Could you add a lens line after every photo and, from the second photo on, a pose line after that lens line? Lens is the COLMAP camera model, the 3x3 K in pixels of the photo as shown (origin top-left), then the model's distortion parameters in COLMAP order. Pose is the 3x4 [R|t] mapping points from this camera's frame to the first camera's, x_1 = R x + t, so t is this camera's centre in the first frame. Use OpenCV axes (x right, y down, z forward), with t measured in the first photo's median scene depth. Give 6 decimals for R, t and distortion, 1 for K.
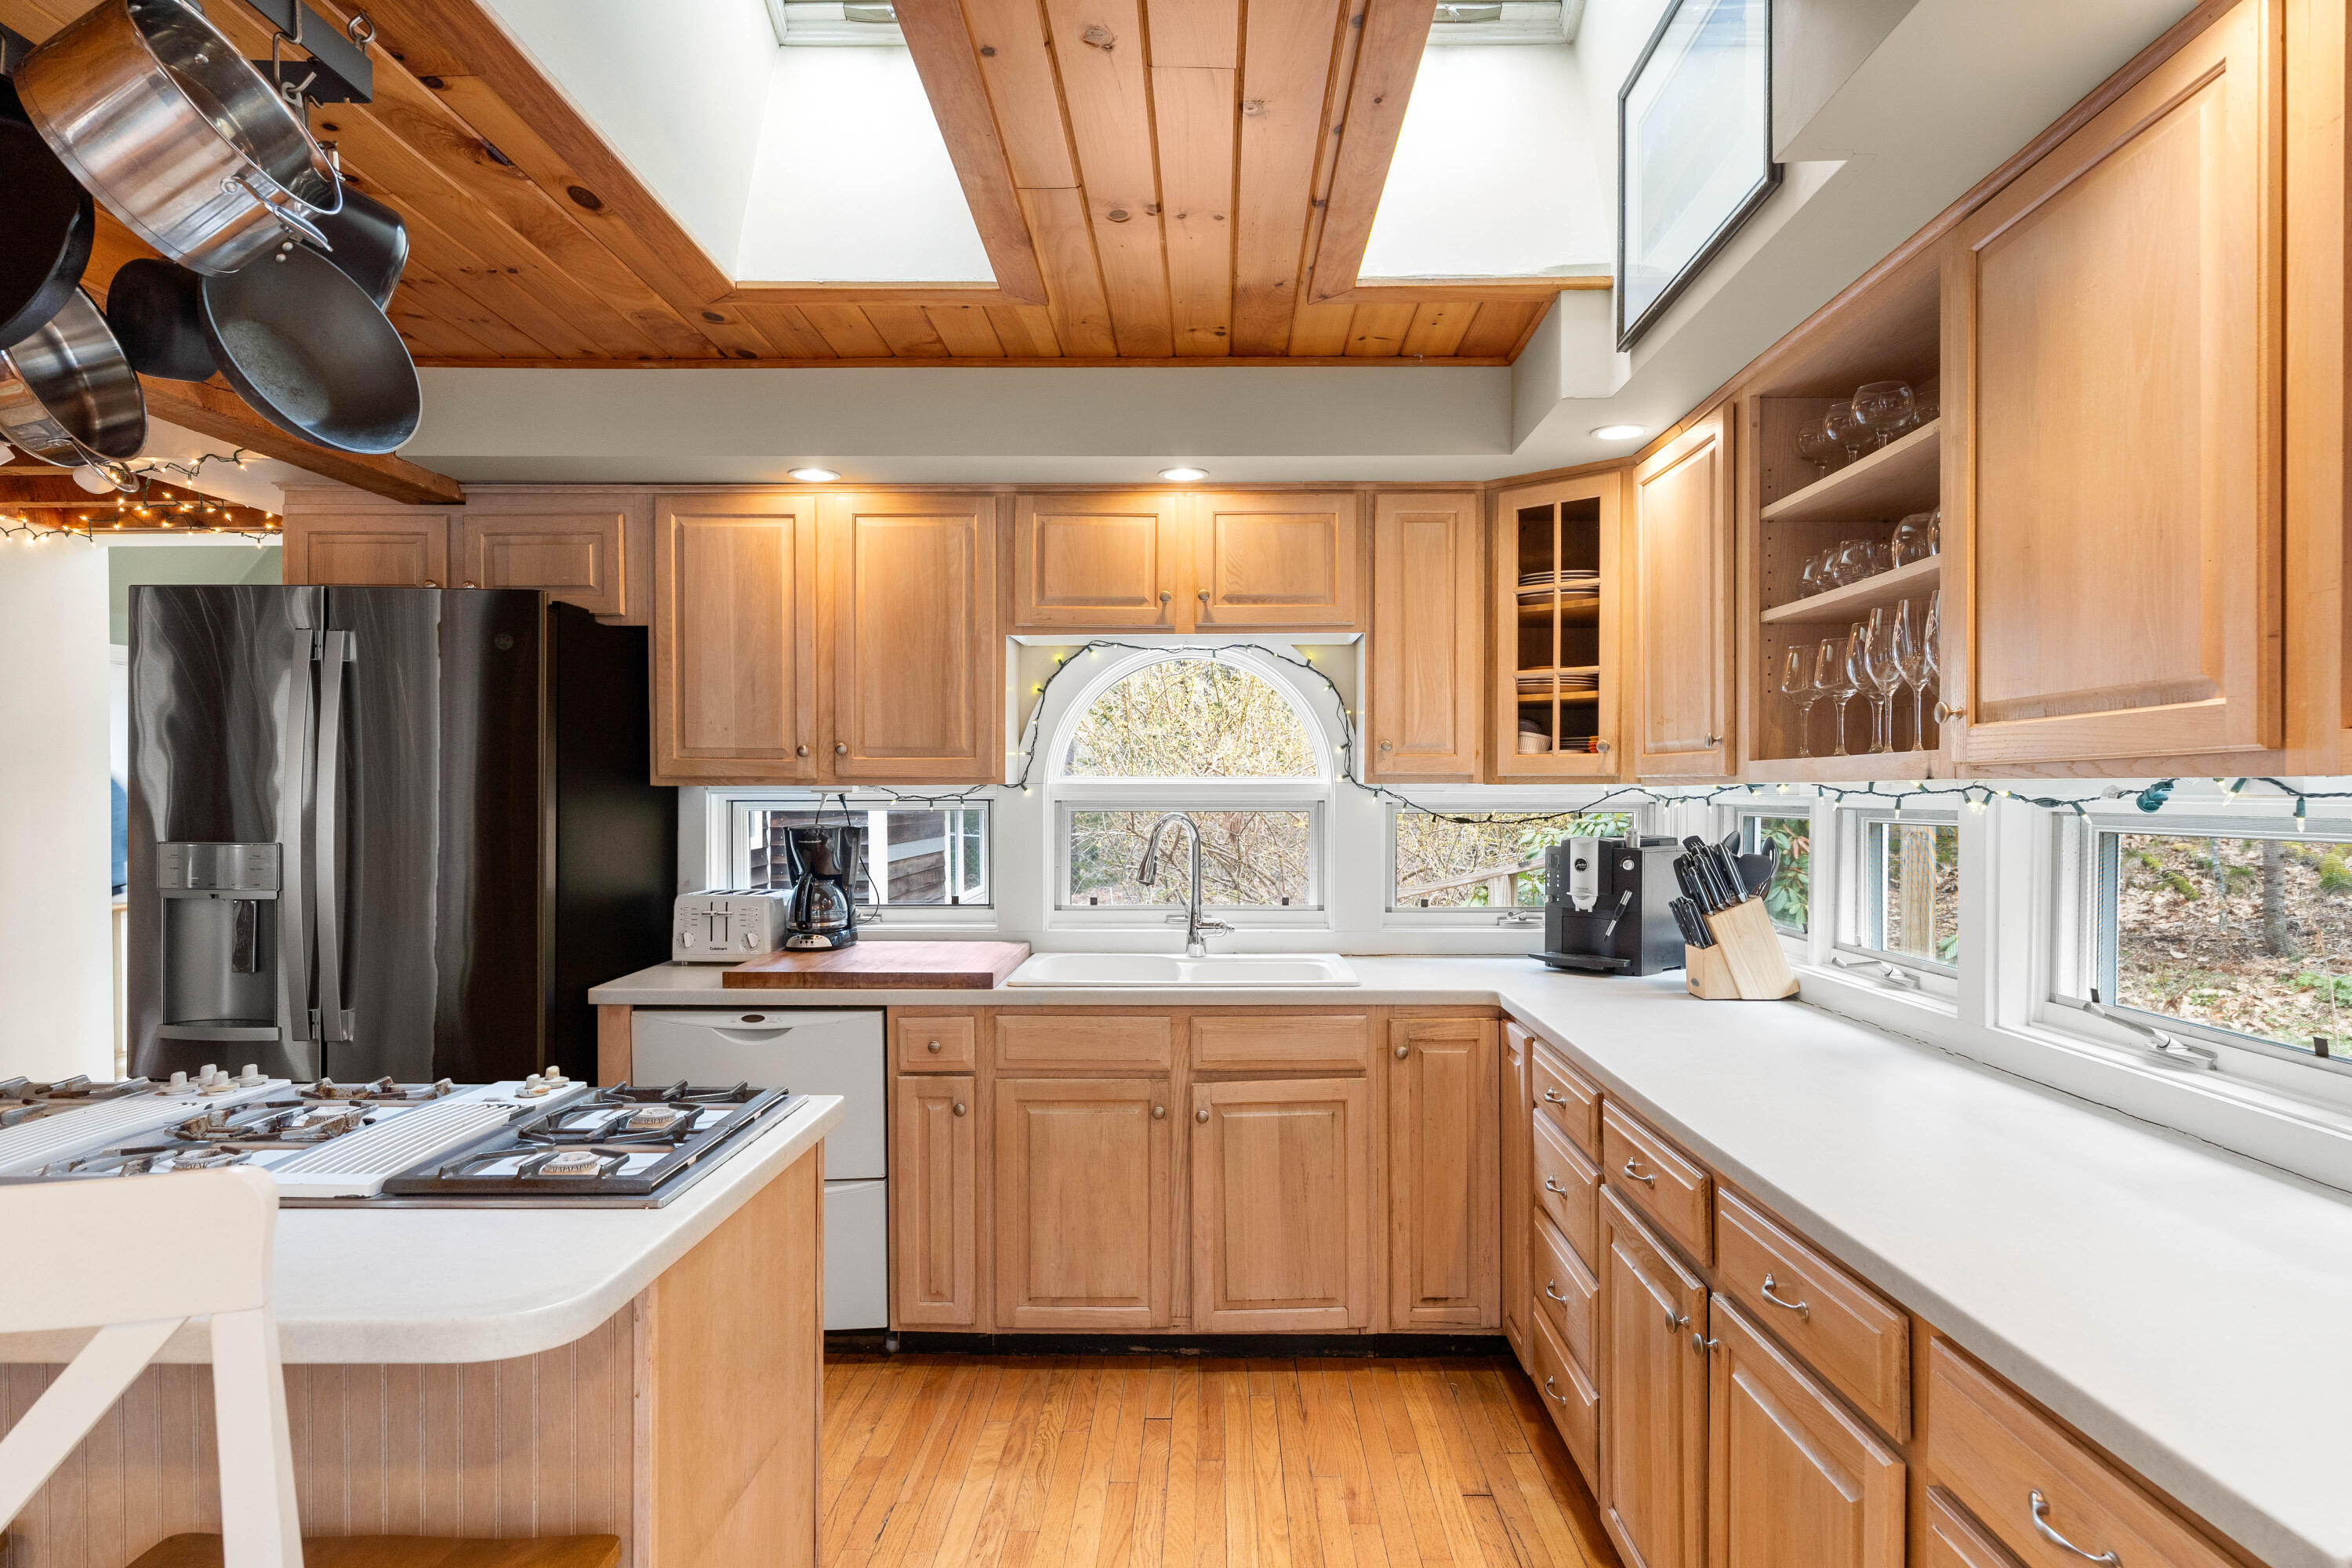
lens RADIAL K [[1428.9, 0, 1216.2], [0, 1428.9, 808.1], [0, 0, 1]] dist [-0.002018, 0.004506]
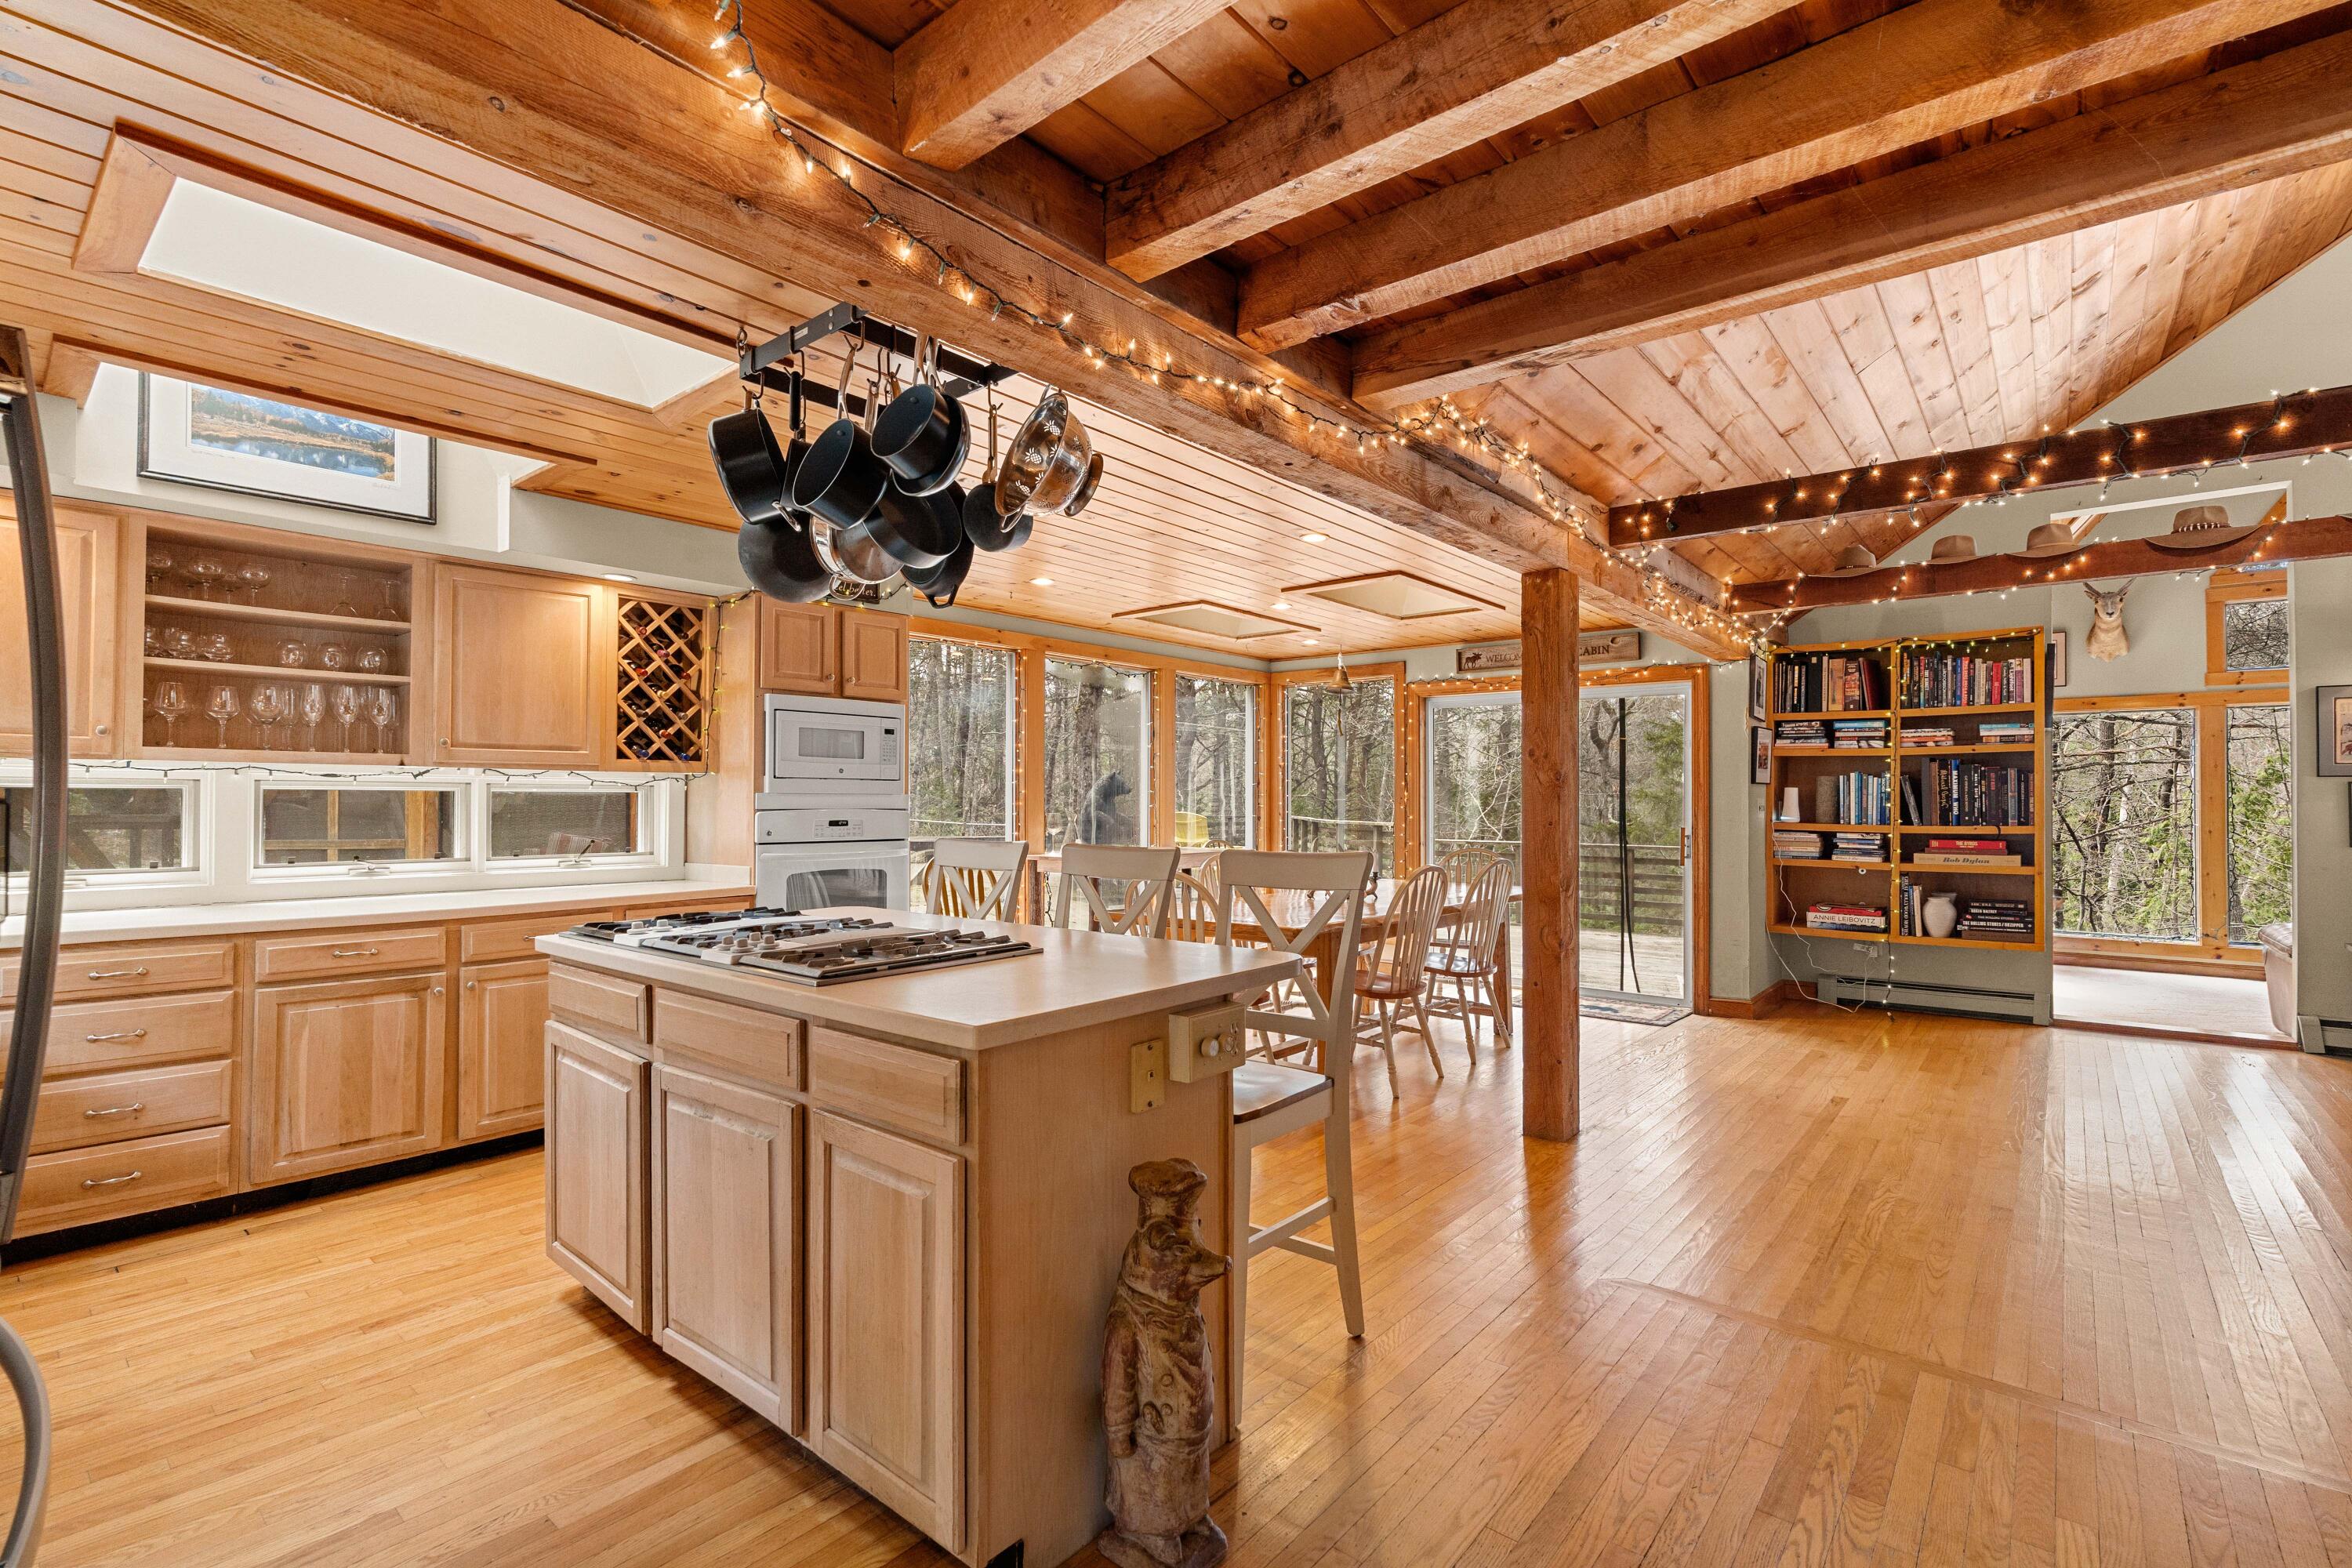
lens RADIAL K [[1073.3, 0, 1181.1], [0, 1073.3, 799.8], [0, 0, 1]] dist [-0.001468, 0.000417]
pose [[-0.770064, 0.001808, 0.637964, -1.055978], [0.004919, 0.999983, 0.003104, 0.023504], [-0.637947, 0.005528, -0.770060, 0.944337]]
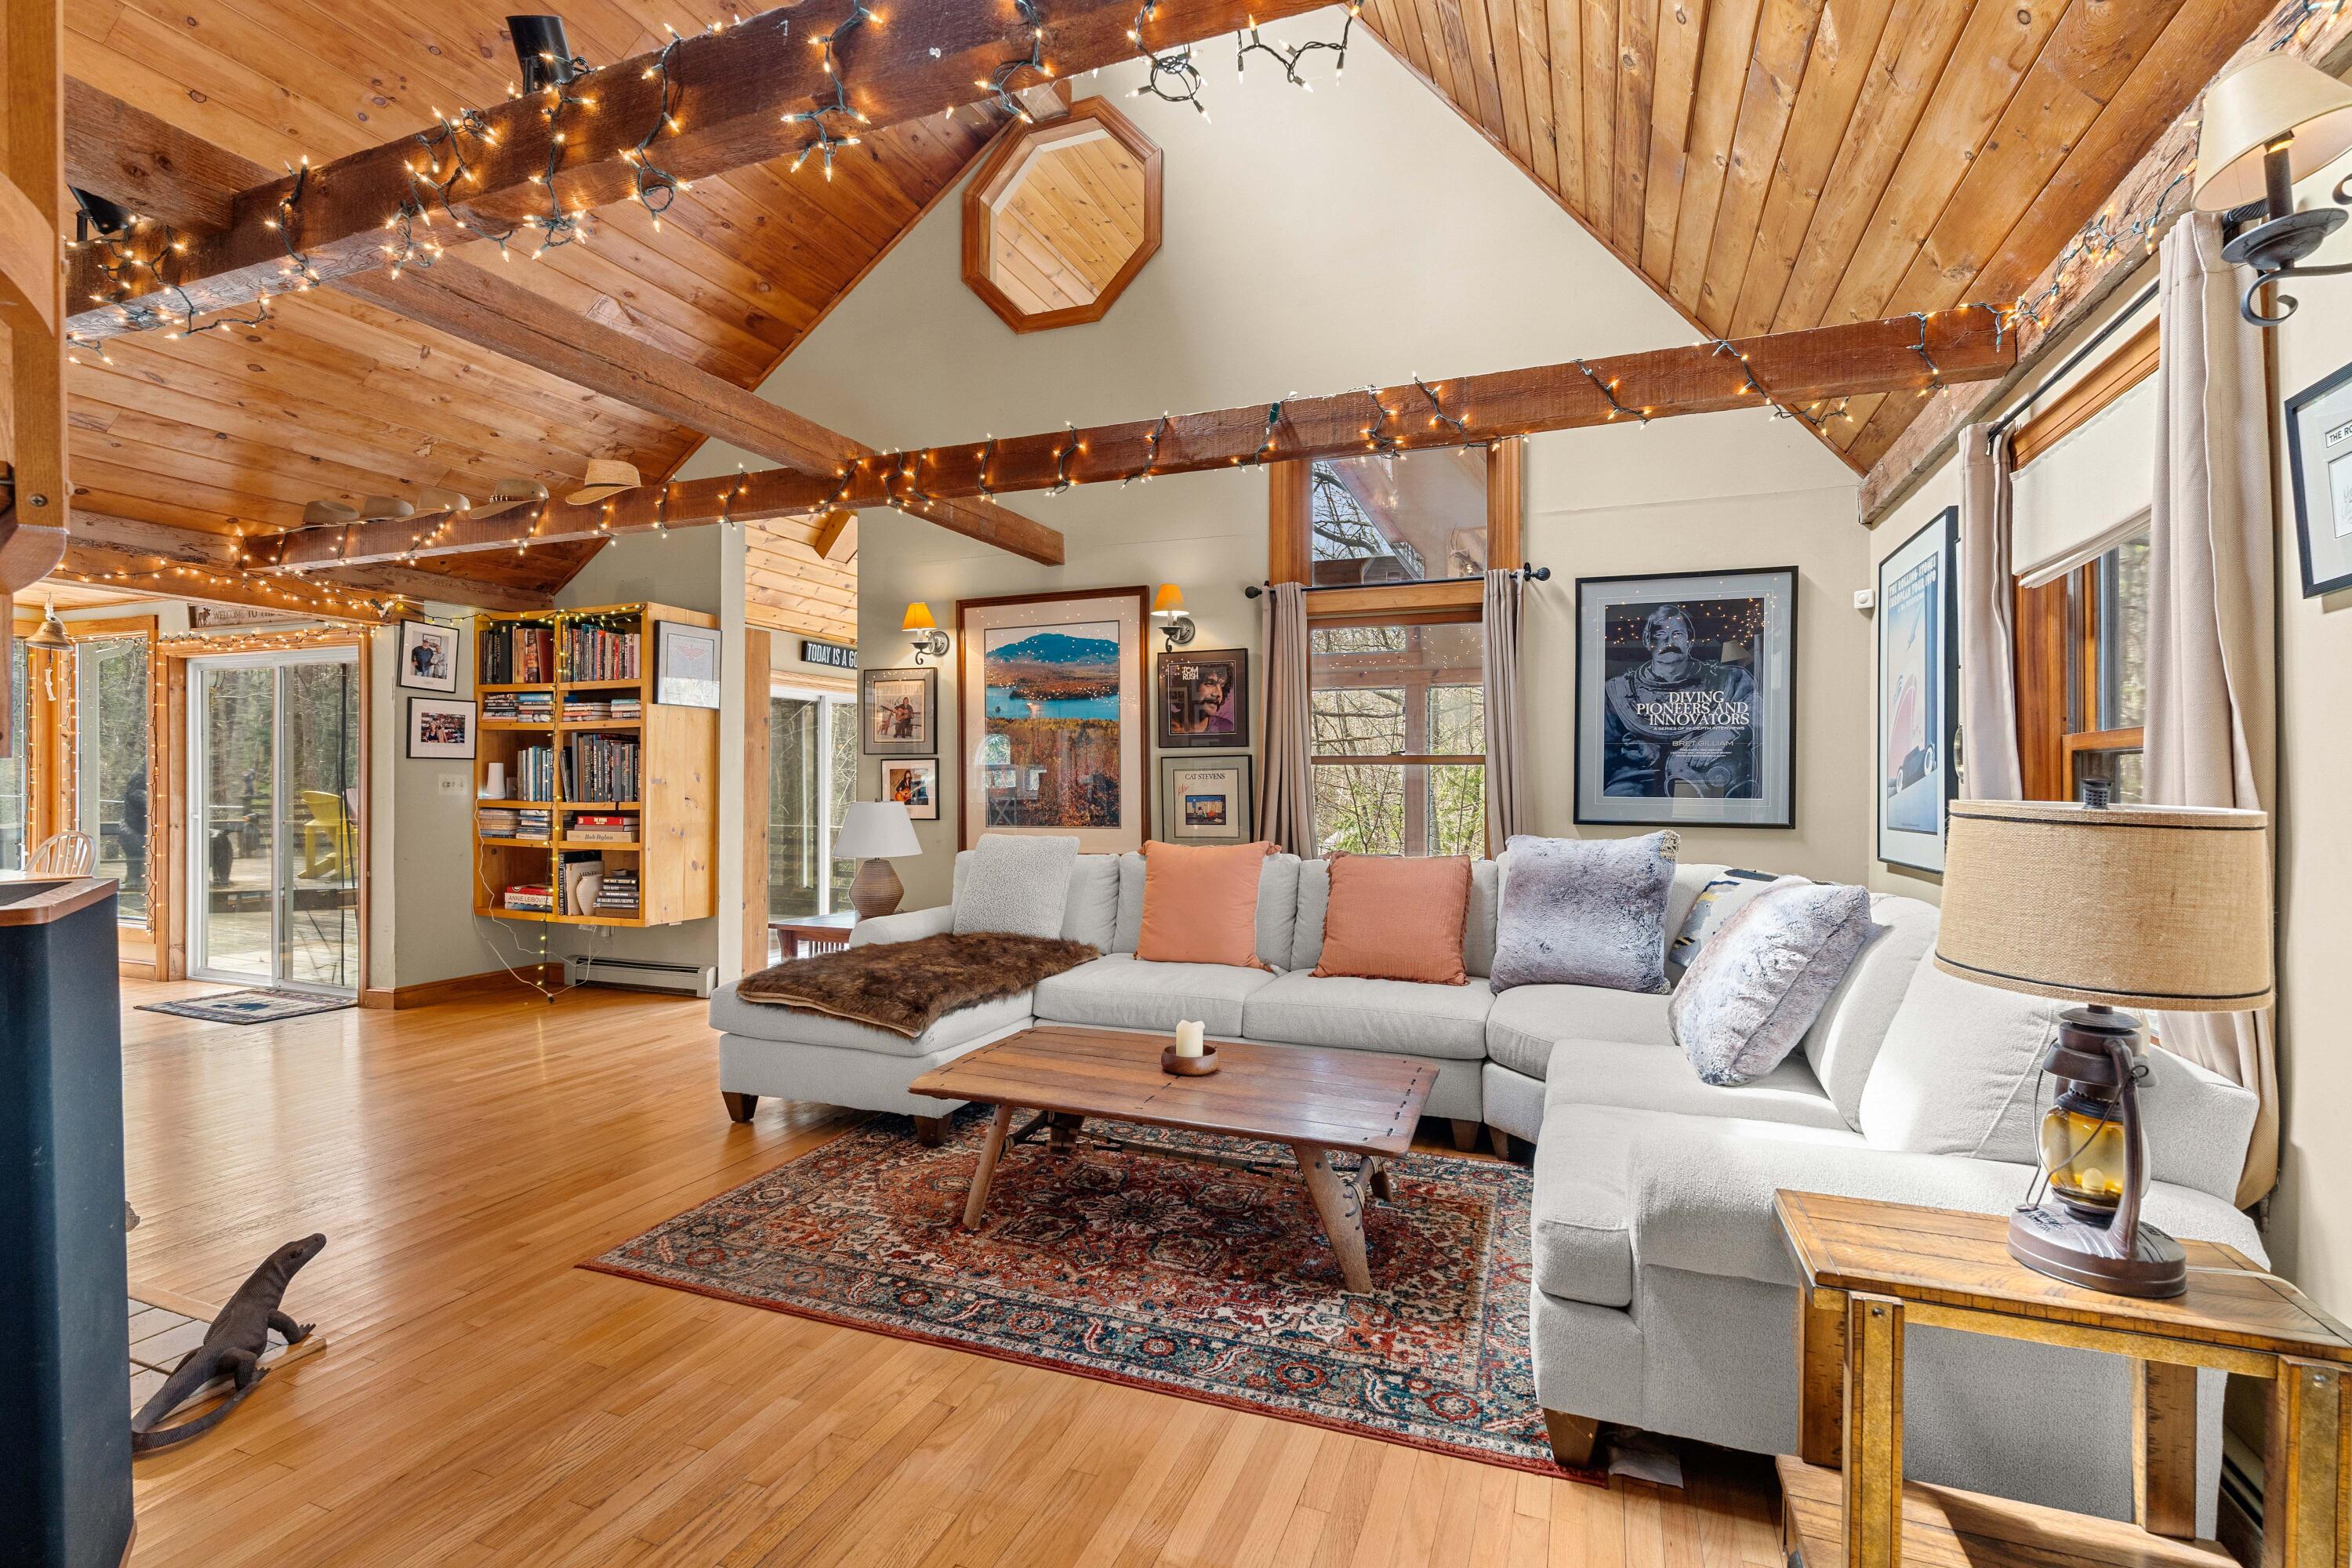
lens RADIAL K [[1074.6, 0, 1183.7], [0, 1074.6, 781.4], [0, 0, 1]] dist [0.000592, 0.000141]
pose [[-0.932193, -0.000821, 0.361961, -2.429886], [0.002379, 0.999962, 0.008396, 0.032298], [-0.361954, 0.008688, -0.932156, 0.055782]]
